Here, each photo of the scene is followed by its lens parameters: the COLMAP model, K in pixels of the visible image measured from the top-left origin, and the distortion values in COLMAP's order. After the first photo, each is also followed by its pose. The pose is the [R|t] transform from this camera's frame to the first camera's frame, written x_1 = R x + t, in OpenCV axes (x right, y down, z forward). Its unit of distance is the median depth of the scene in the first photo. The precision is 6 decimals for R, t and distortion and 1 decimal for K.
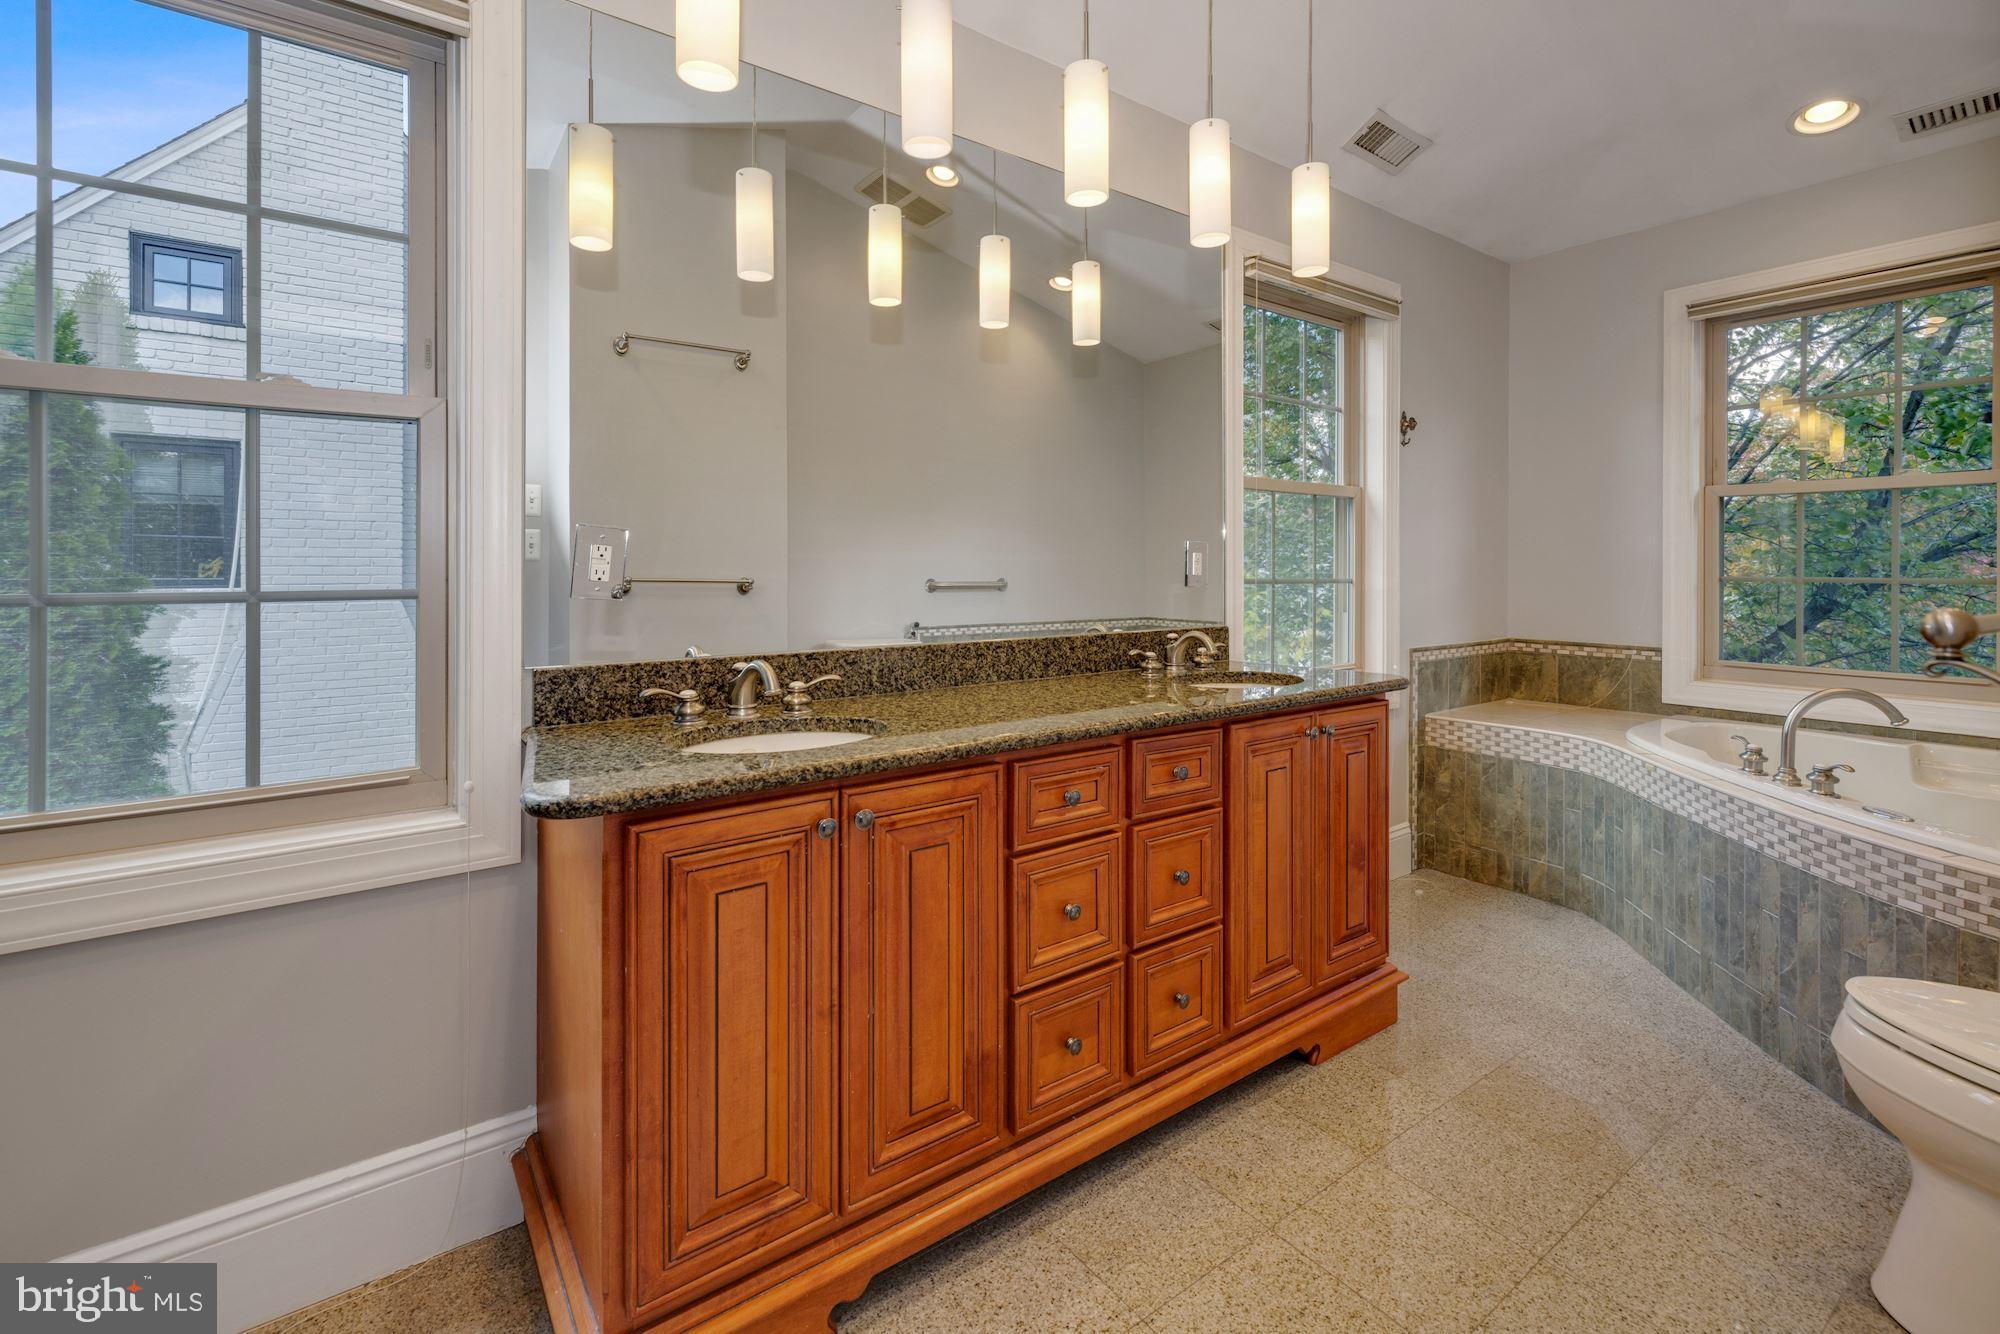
lens RADIAL K [[871.7, 0, 1001.8], [0, 871.7, 568.5], [0, 0, 1]] dist [-0.003100, -0.000556]
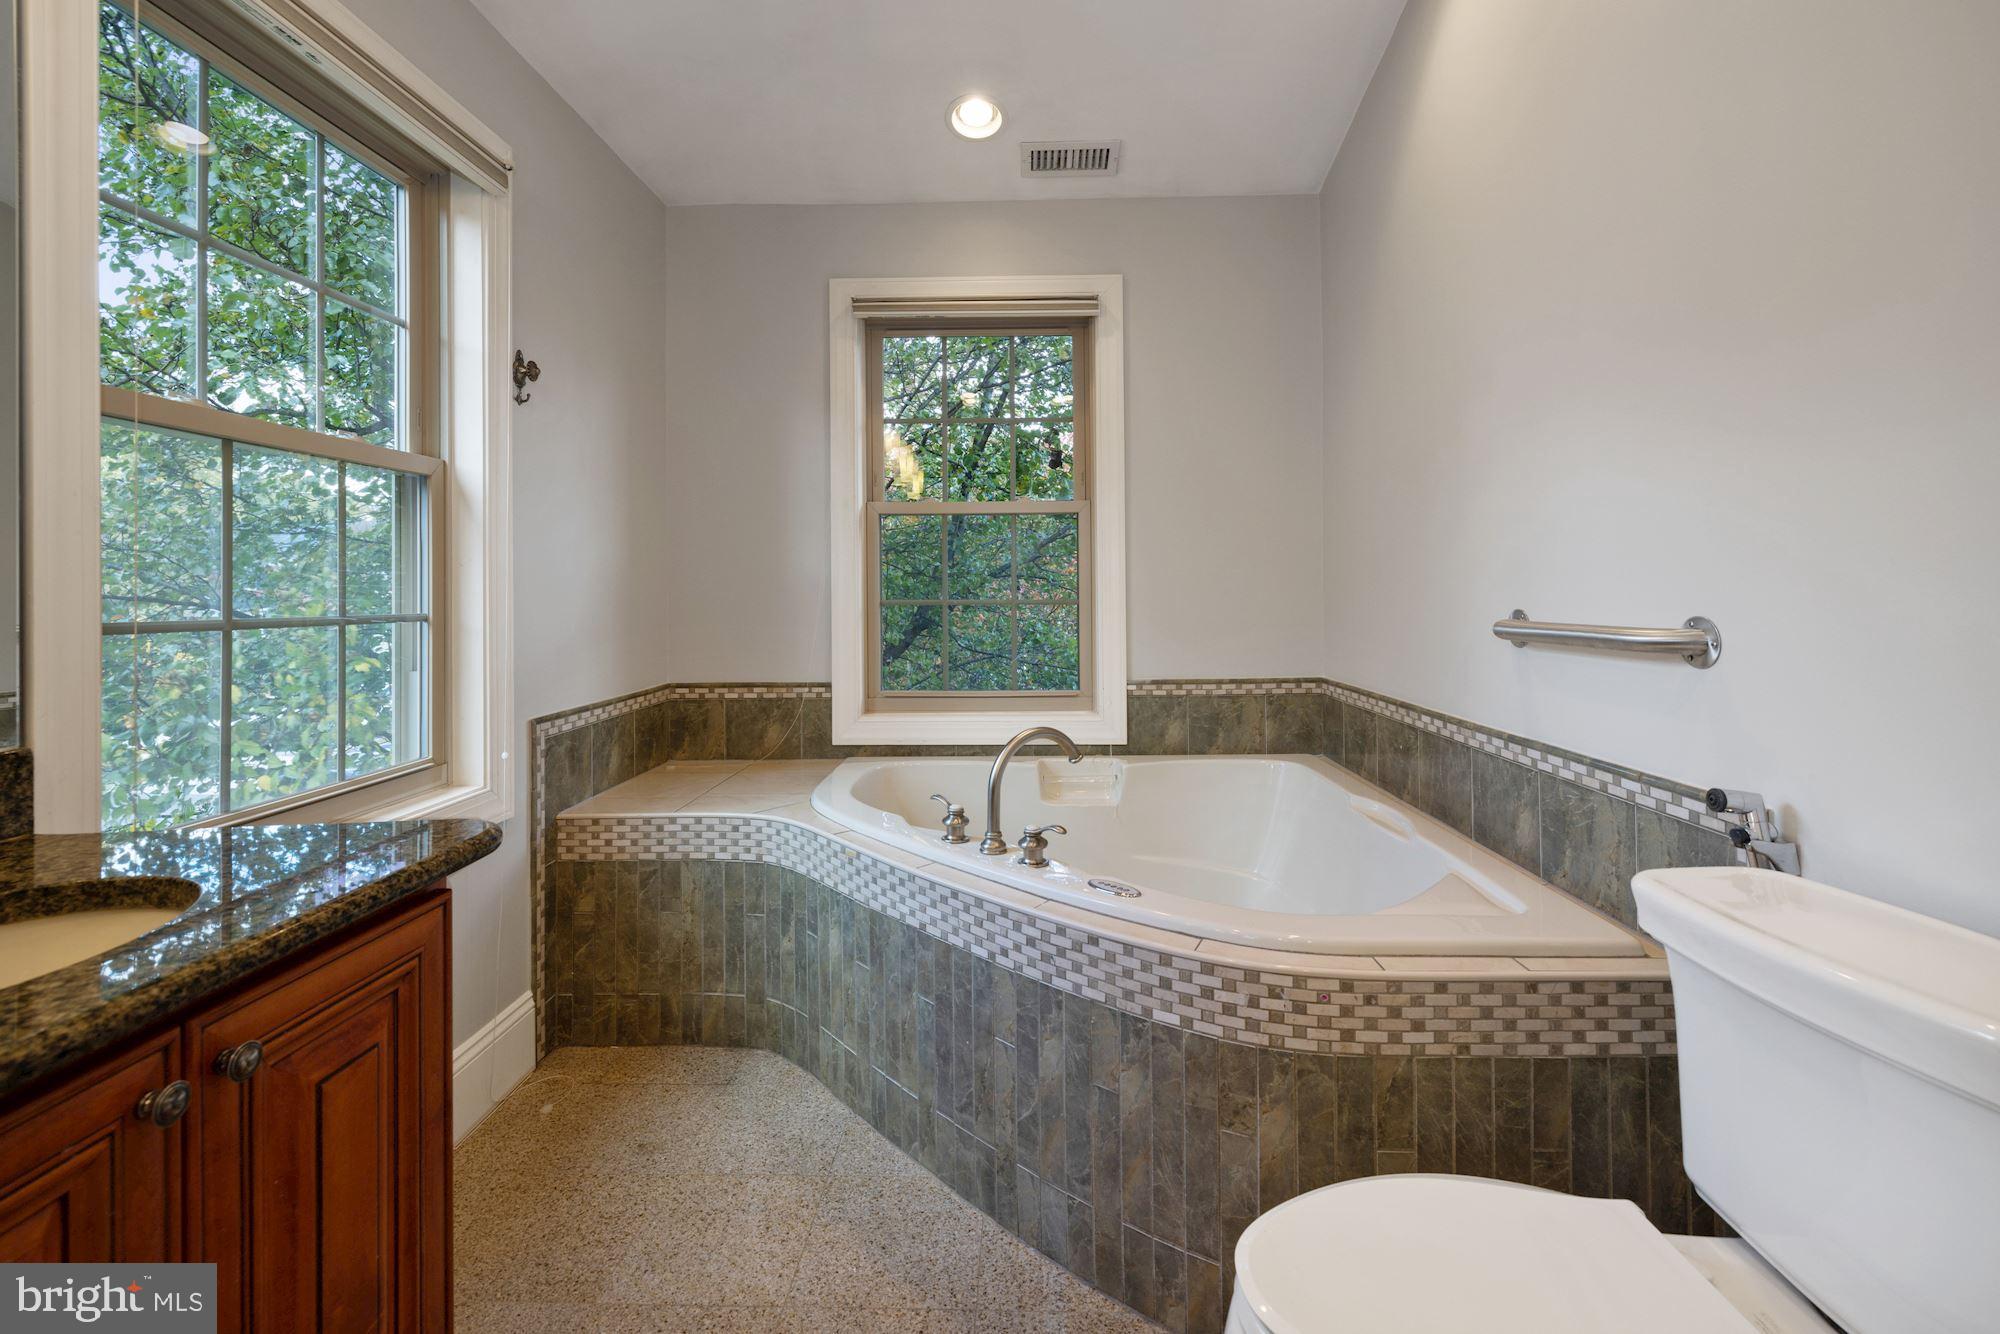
lens RADIAL K [[866.4, 0, 1002.3], [0, 866.4, 586.1], [0, 0, 1]] dist [0.006767, 0.001047]
pose [[0.613357, -0.002341, 0.789803, 0.212408], [0.009763, 0.999942, -0.004618, -0.000810], [-0.789746, 0.010543, 0.613344, 0.400465]]
